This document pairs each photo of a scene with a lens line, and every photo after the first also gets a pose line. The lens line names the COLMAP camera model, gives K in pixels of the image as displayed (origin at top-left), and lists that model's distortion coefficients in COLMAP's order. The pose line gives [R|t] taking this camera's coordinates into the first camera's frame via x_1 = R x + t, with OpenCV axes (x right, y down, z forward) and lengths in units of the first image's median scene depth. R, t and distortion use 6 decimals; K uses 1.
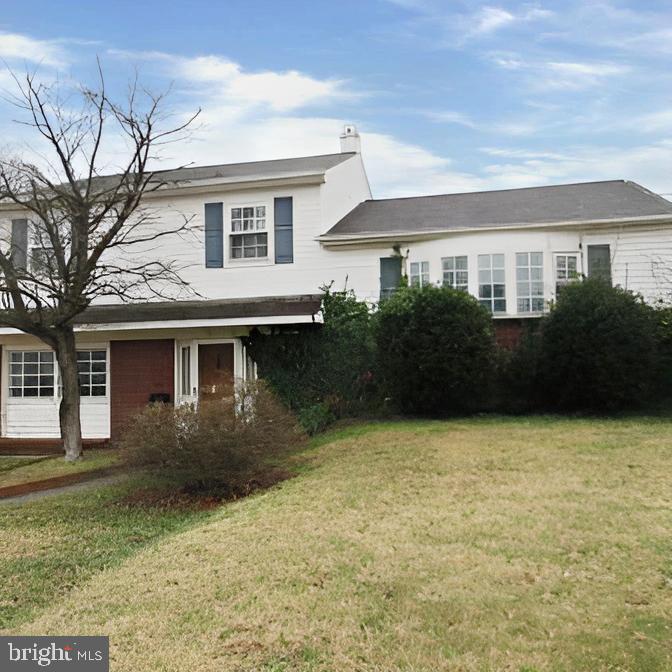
lens RADIAL K [[669.4, 0, 336.0], [0, 669.4, 336.0], [0, 0, 1]] dist [-0.037592, -0.007488]
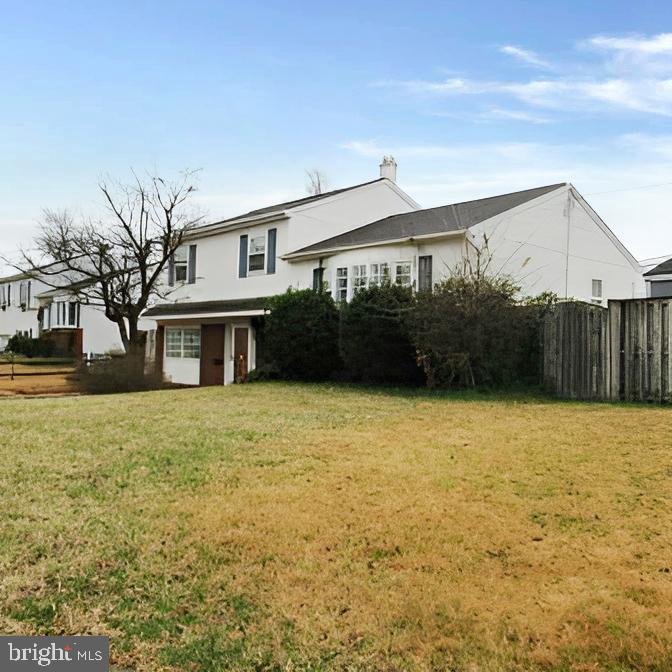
lens RADIAL K [[669.4, 0, 336.0], [0, 669.4, 336.0], [0, 0, 1]] dist [-0.037592, -0.007488]
pose [[0.812005, 0.024239, -0.583147, 0.911594], [0.000585, 0.999103, 0.042343, -0.034206], [0.583650, -0.034724, 0.811262, -0.124863]]
